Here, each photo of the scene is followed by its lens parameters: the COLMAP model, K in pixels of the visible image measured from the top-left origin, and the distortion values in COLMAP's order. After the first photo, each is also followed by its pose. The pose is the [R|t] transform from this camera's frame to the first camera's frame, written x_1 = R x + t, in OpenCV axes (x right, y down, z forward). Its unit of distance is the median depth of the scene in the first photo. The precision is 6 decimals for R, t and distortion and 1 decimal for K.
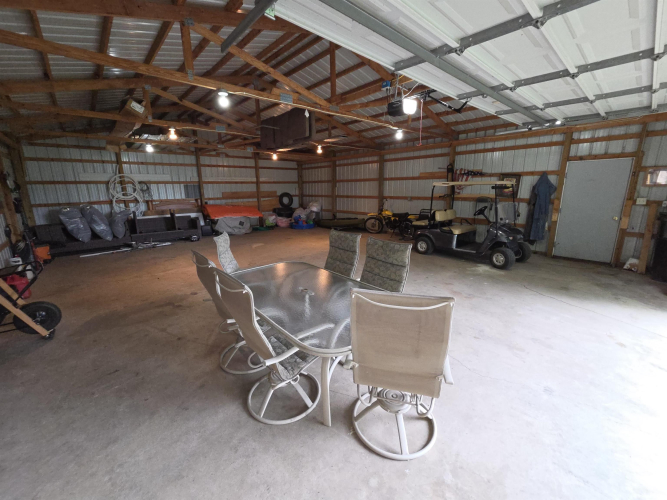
lens RADIAL K [[272.7, 0, 330.8], [0, 272.7, 249.5], [0, 0, 1]] dist [-0.000135, 0.000342]
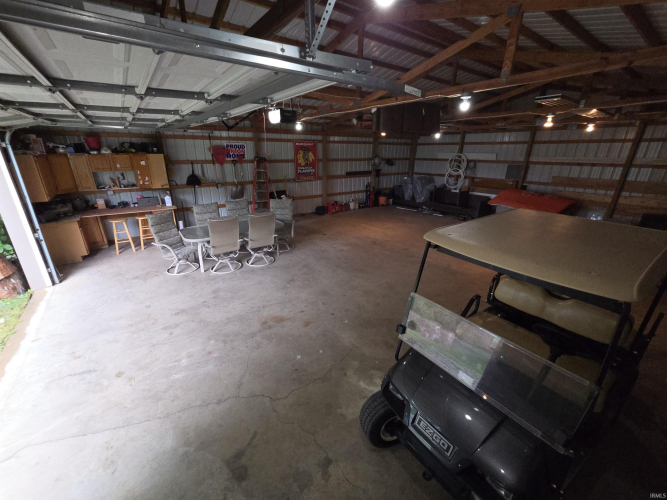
lens RADIAL K [[272.7, 0, 330.8], [0, 272.7, 249.5], [0, 0, 1]] dist [-0.000135, 0.000342]
pose [[-0.093821, 0.350766, -0.931751, 1.199955], [-0.225053, 0.904183, 0.363049, -0.411280], [0.969819, 0.243755, -0.005890, 1.120170]]
